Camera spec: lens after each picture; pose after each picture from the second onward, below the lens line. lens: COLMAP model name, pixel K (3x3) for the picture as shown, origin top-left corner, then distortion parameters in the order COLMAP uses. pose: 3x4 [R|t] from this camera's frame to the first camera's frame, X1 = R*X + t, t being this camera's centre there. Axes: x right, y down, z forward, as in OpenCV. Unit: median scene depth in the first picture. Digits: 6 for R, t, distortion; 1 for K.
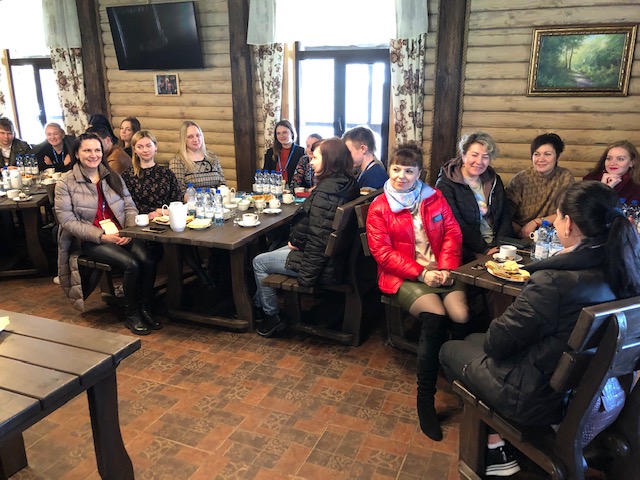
lens RADIAL K [[528.2, 0, 318.4], [0, 528.2, 243.6], [0, 0, 1]] dist [0.028333, -0.038672]
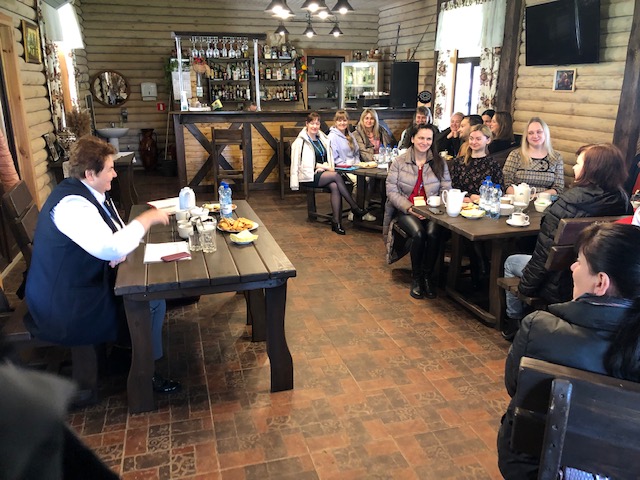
lens RADIAL K [[528.2, 0, 321.0], [0, 528.2, 237.2], [0, 0, 1]] dist [0.028333, -0.038672]
pose [[0.616022, 0.225217, -0.754847, 0.339240], [-0.220543, 0.969245, 0.109203, -0.033648], [0.756226, 0.099204, 0.646746, 0.066520]]
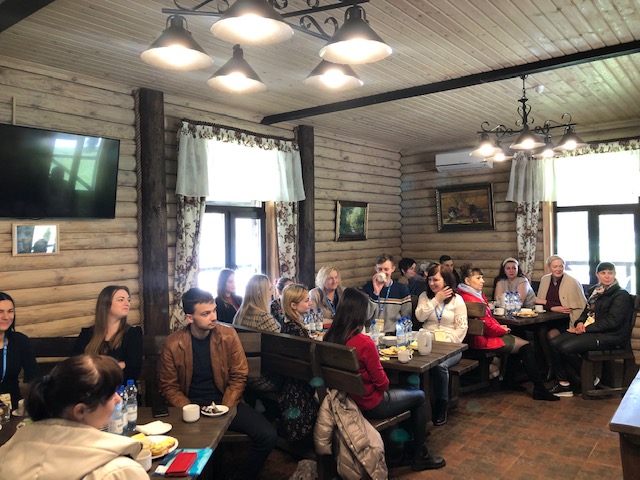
lens RADIAL K [[528.2, 0, 322.6], [0, 528.2, 233.8], [0, 0, 1]] dist [0.028333, -0.038672]
pose [[0.258066, 0.004226, 0.966118, -1.165501], [0.305343, 0.948377, -0.085710, -0.190251], [-0.916607, 0.317117, 0.243453, 0.693619]]
